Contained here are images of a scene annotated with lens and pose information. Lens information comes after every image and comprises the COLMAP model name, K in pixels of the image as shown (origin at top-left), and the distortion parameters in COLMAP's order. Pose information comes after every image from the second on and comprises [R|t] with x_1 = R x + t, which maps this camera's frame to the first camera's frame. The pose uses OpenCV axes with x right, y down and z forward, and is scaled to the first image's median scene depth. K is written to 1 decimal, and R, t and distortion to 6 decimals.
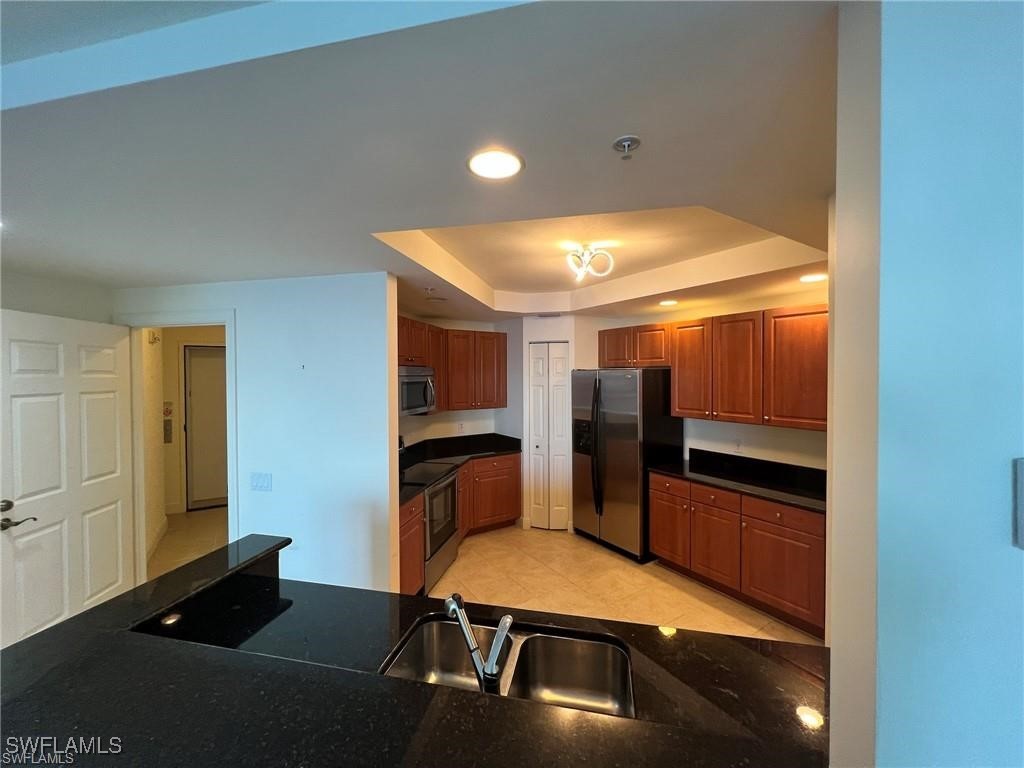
lens RADIAL K [[409.4, 0, 511.2], [0, 409.4, 381.3], [0, 0, 1]] dist [0.000046, -0.000027]
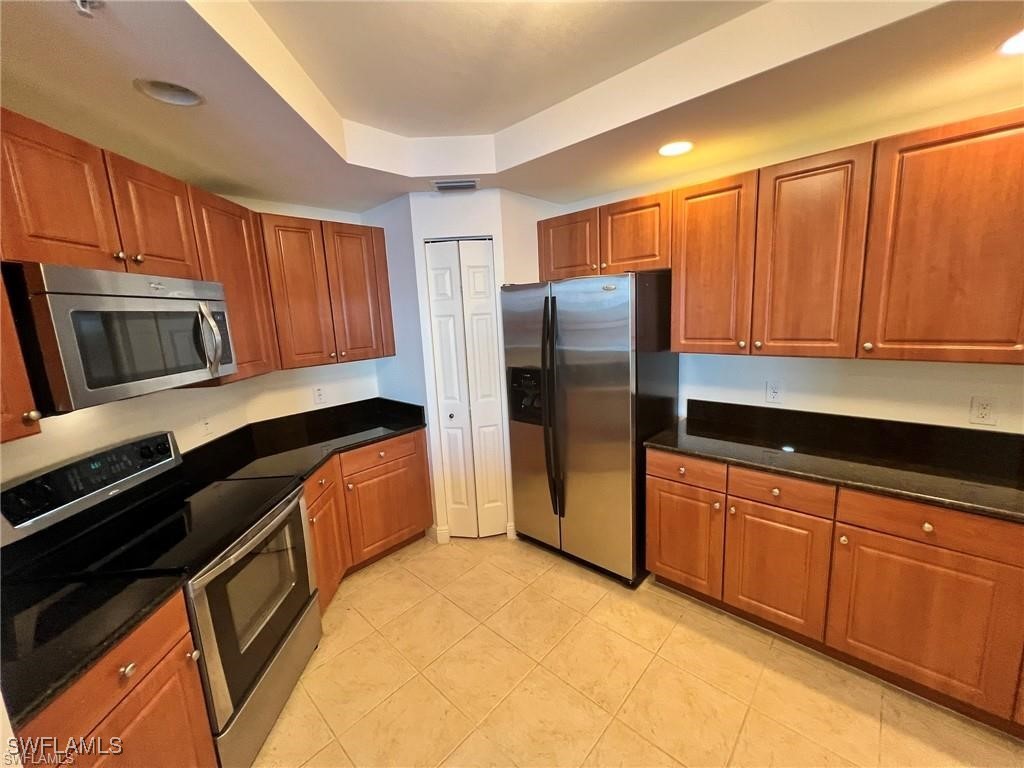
lens RADIAL K [[409.4, 0, 511.2], [0, 409.4, 381.3], [0, 0, 1]] dist [0.000046, -0.000027]
pose [[0.968896, -0.084174, 0.232714, 0.013125], [0.049632, 0.987364, 0.150494, 0.021949], [-0.242441, -0.134263, 0.960831, 0.433136]]
